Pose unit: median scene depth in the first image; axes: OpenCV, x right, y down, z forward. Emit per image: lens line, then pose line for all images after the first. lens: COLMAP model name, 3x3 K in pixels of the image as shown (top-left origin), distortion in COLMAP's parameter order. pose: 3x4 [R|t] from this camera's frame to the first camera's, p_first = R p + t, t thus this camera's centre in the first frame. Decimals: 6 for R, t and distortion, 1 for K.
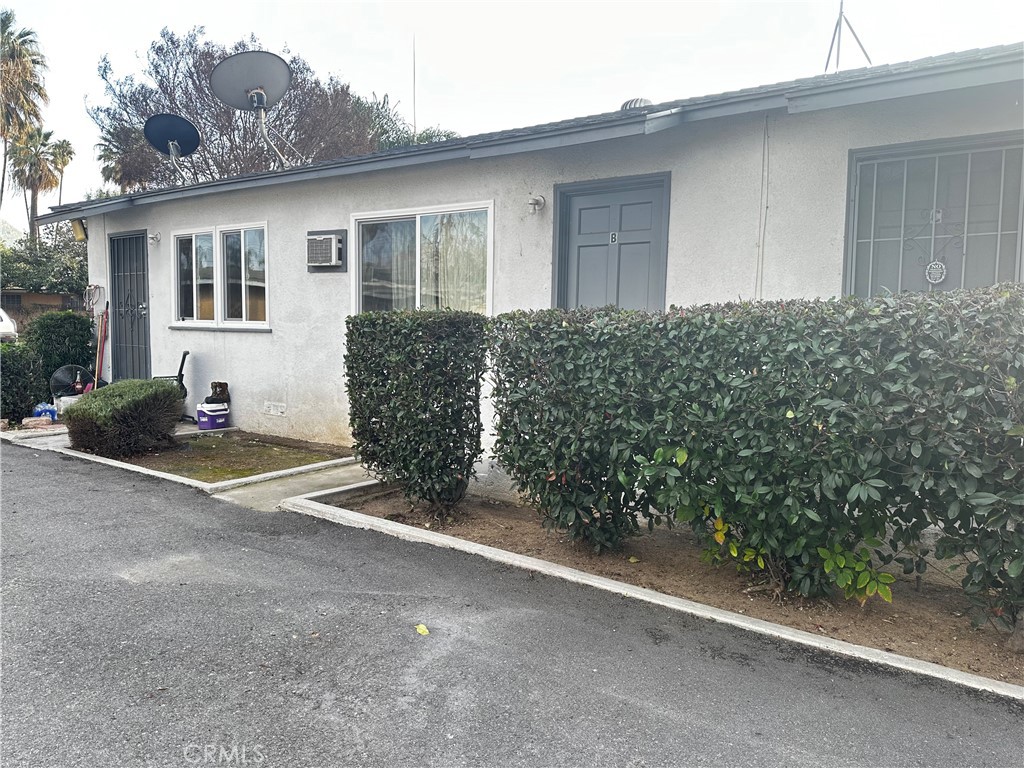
lens RADIAL K [[724.3, 0, 512.8], [0, 724.3, 378.8], [0, 0, 1]] dist [0.026344, -0.015864]
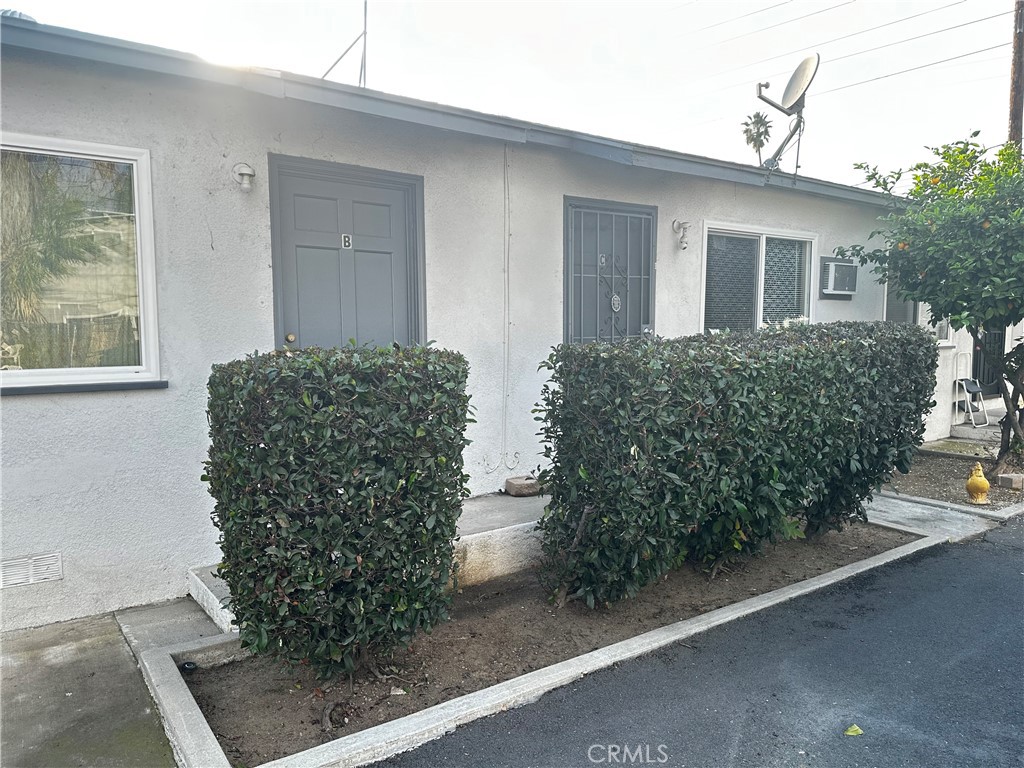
lens RADIAL K [[724.3, 0, 514.5], [0, 724.3, 390.7], [0, 0, 1]] dist [0.026344, -0.015864]
pose [[0.304771, -0.104674, 0.946656, -0.597768], [0.077159, 0.993389, 0.085001, -0.094157], [-0.949295, 0.047137, 0.310833, 0.634937]]
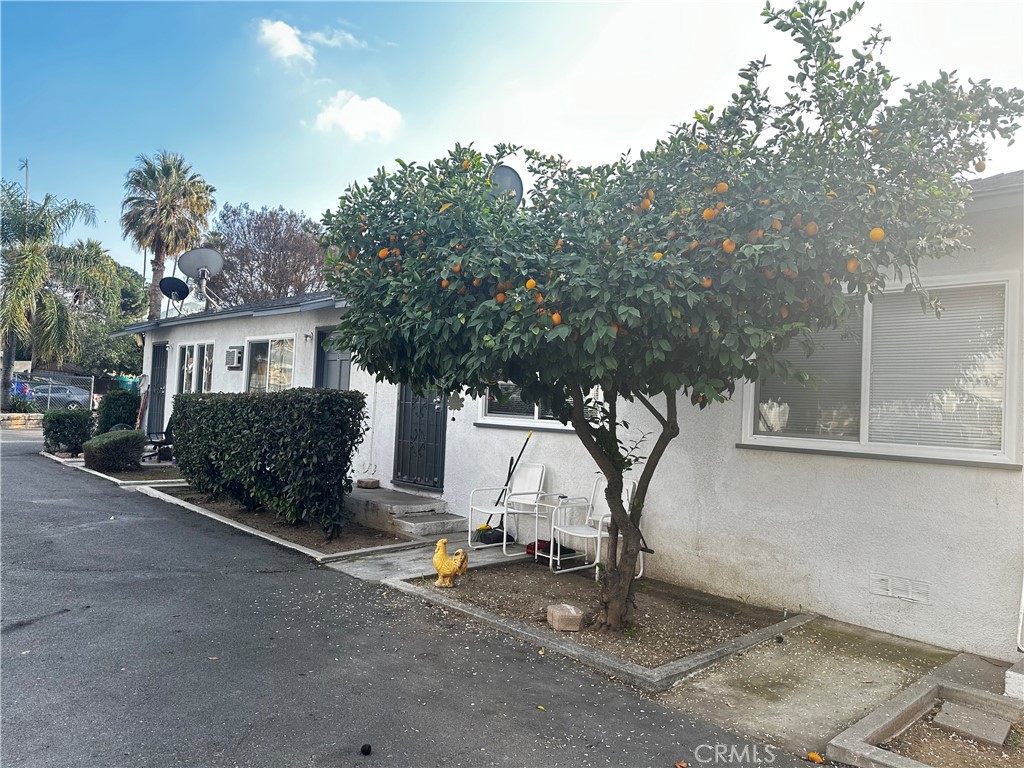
lens RADIAL K [[724.3, 0, 514.0], [0, 724.3, 383.9], [0, 0, 1]] dist [0.026344, -0.015864]
pose [[0.978413, 0.033131, -0.203985, 0.988202], [-0.059073, 0.990717, -0.122433, 0.069743], [0.198035, 0.131840, 0.971288, -0.683111]]
